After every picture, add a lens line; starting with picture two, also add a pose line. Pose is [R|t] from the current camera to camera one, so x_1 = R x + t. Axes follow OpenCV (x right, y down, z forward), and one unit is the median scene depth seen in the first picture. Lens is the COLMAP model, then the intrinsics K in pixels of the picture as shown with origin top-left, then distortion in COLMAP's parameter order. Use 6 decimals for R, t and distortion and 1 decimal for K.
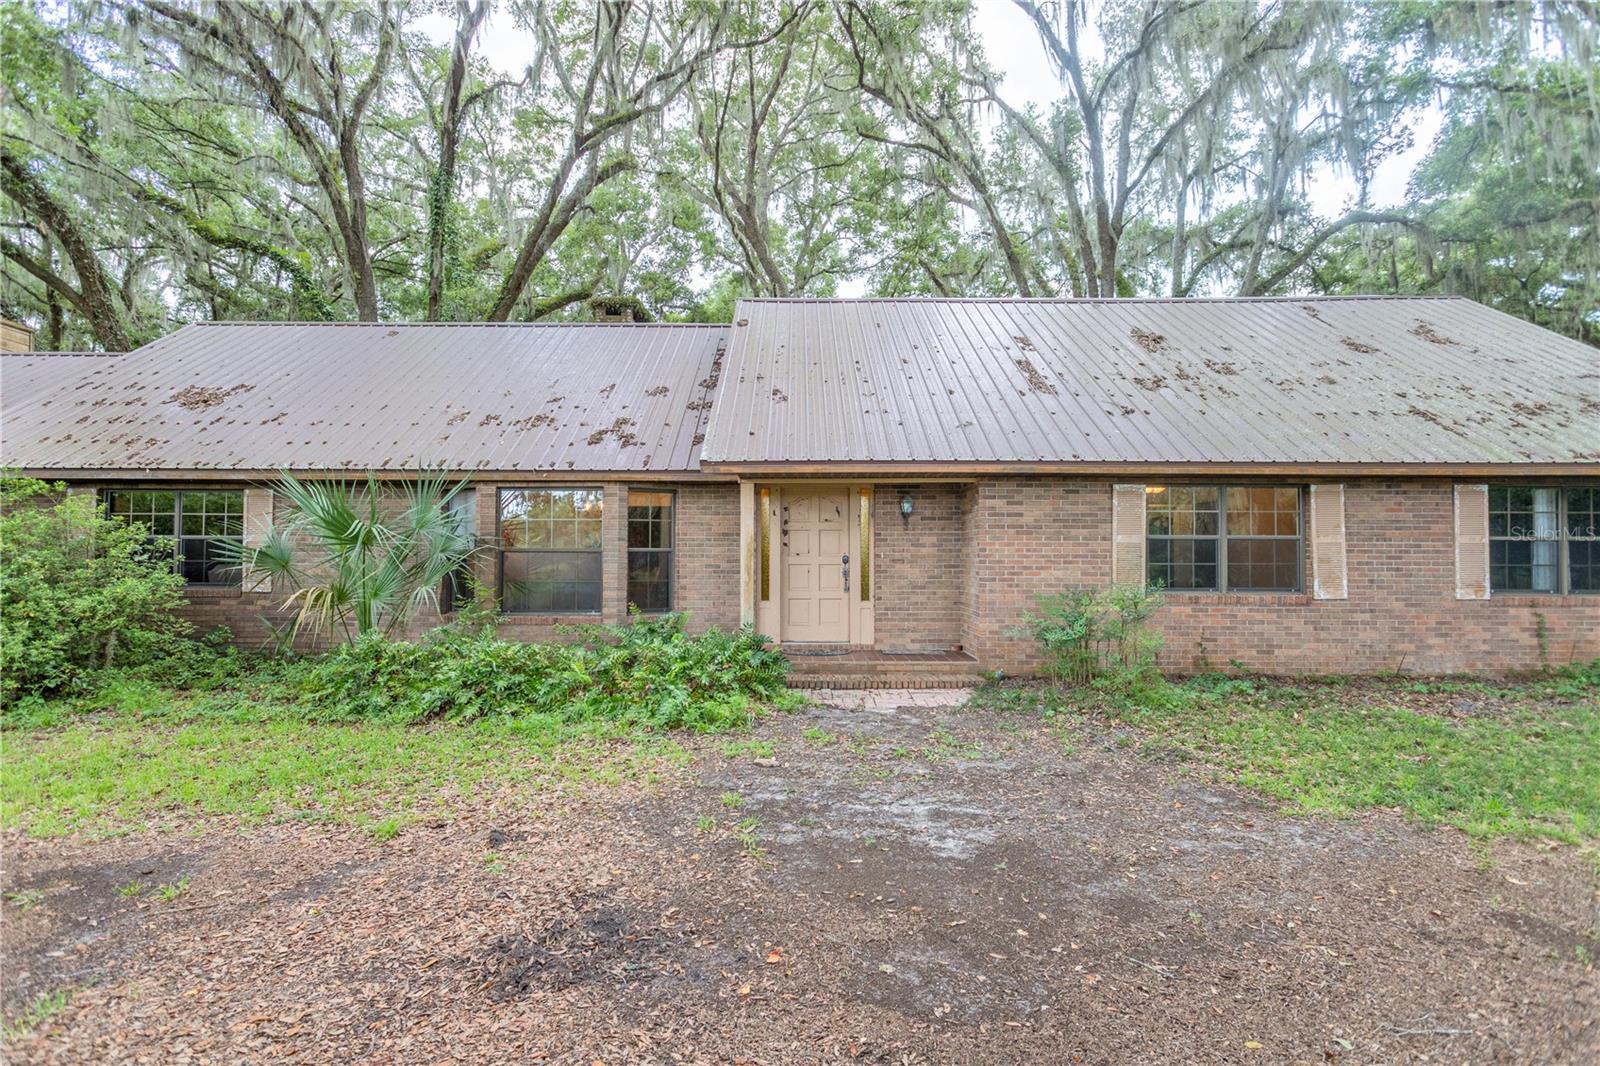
lens RADIAL K [[784.6, 0, 803.8], [0, 784.6, 535.8], [0, 0, 1]] dist [-0.049353, 0.030866]
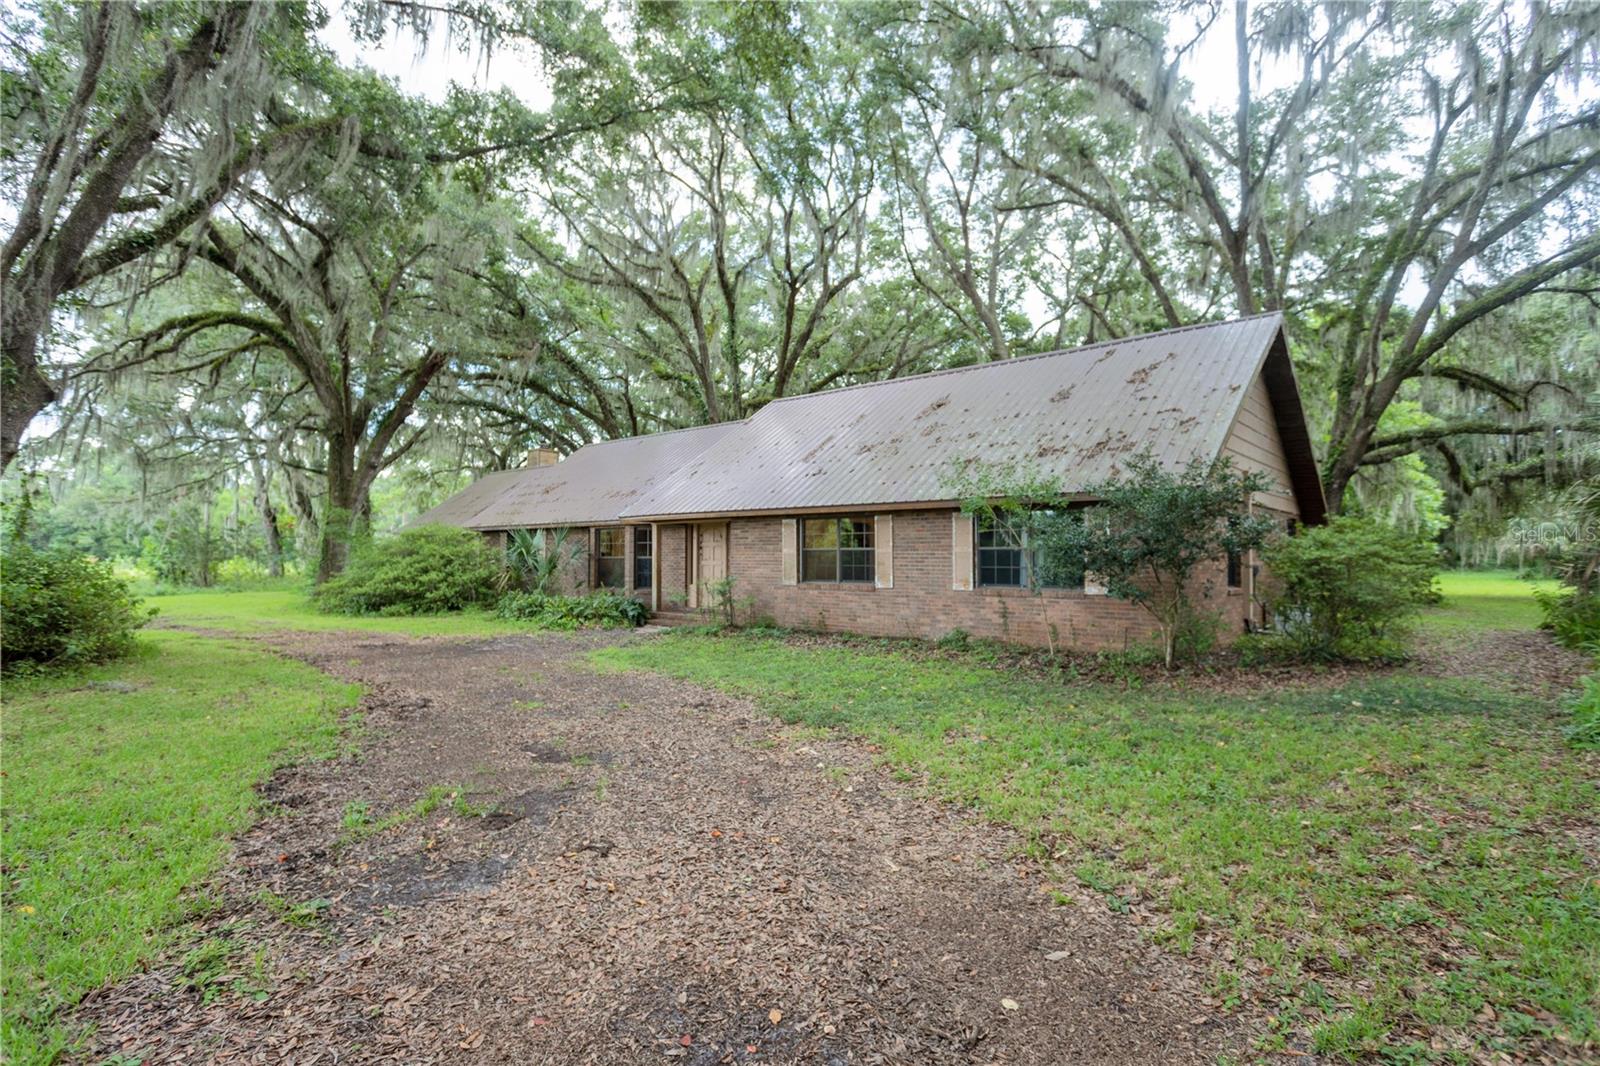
lens RADIAL K [[784.6, 0, 803.8], [0, 784.6, 535.8], [0, 0, 1]] dist [-0.049353, 0.030866]
pose [[0.783290, -0.018730, -0.621374, 1.485342], [0.008718, 0.999779, -0.019147, 0.003775], [0.621595, 0.009580, 0.783280, -0.348449]]
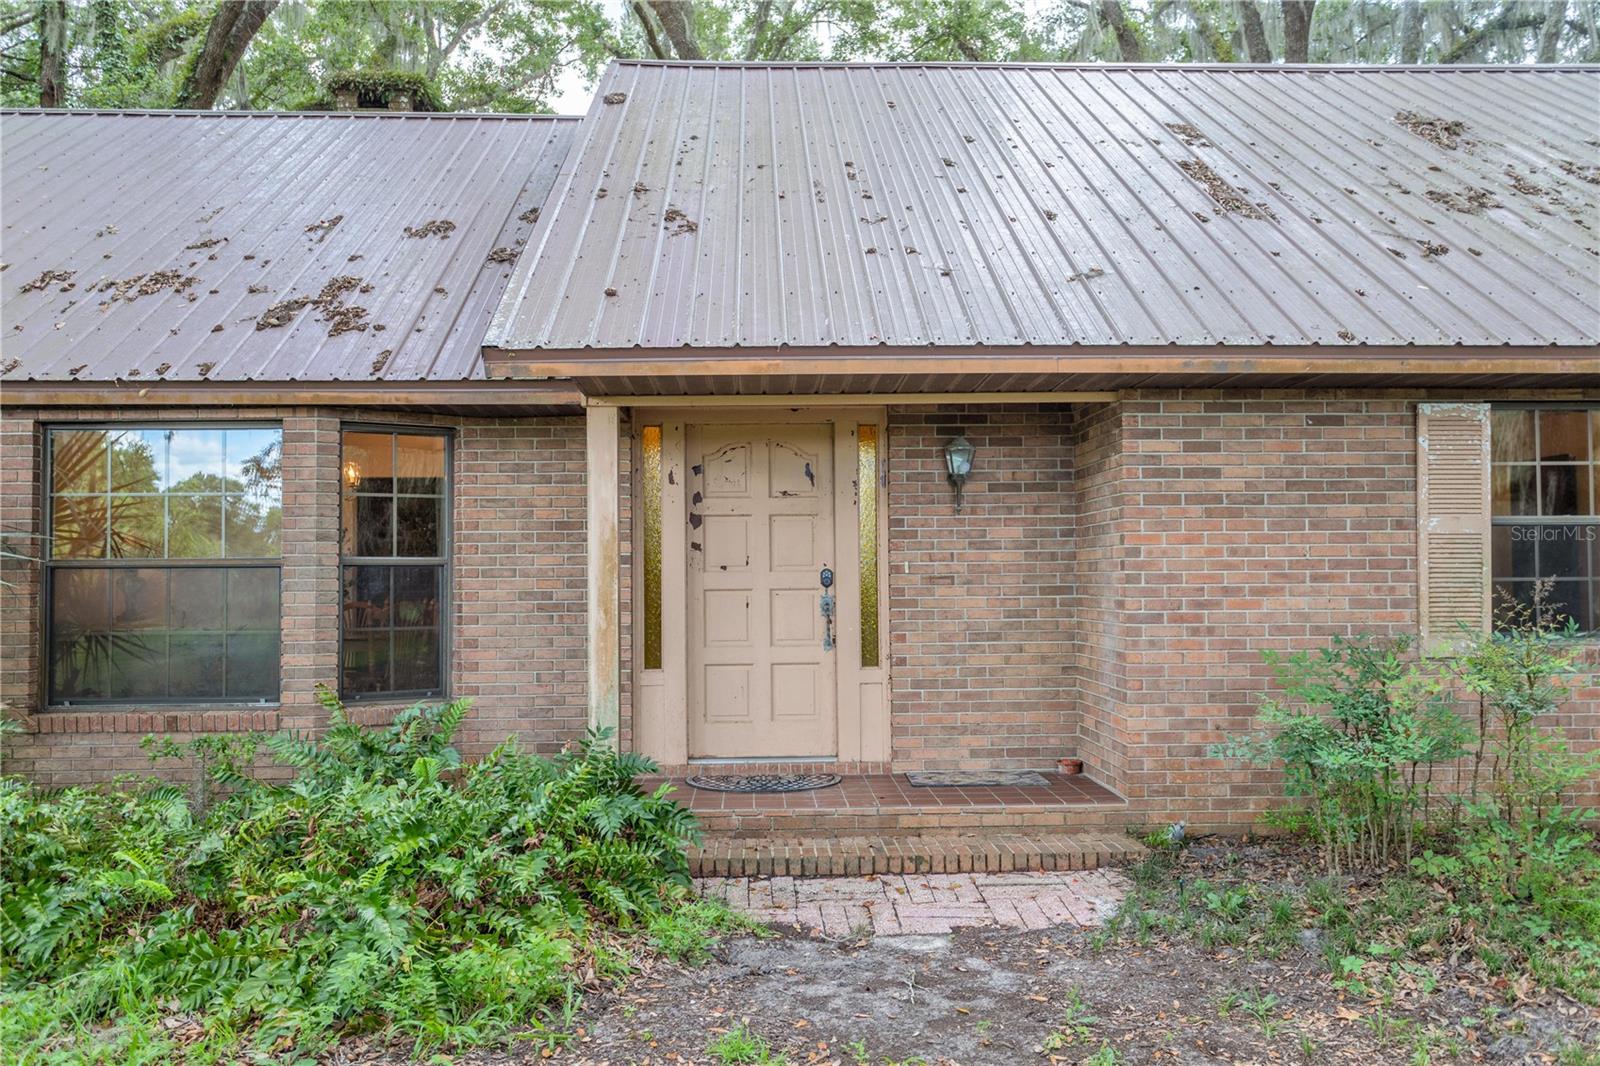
lens RADIAL K [[1373.4, 0, 800.0], [0, 1373.4, 533.0], [0, 0, 1]] dist [-0.046160, -0.001534]
pose [[0.999521, -0.009550, 0.029421, 0.015900], [0.009717, 0.999938, -0.005519, 0.009442], [-0.029367, 0.005802, 0.999552, 0.222829]]
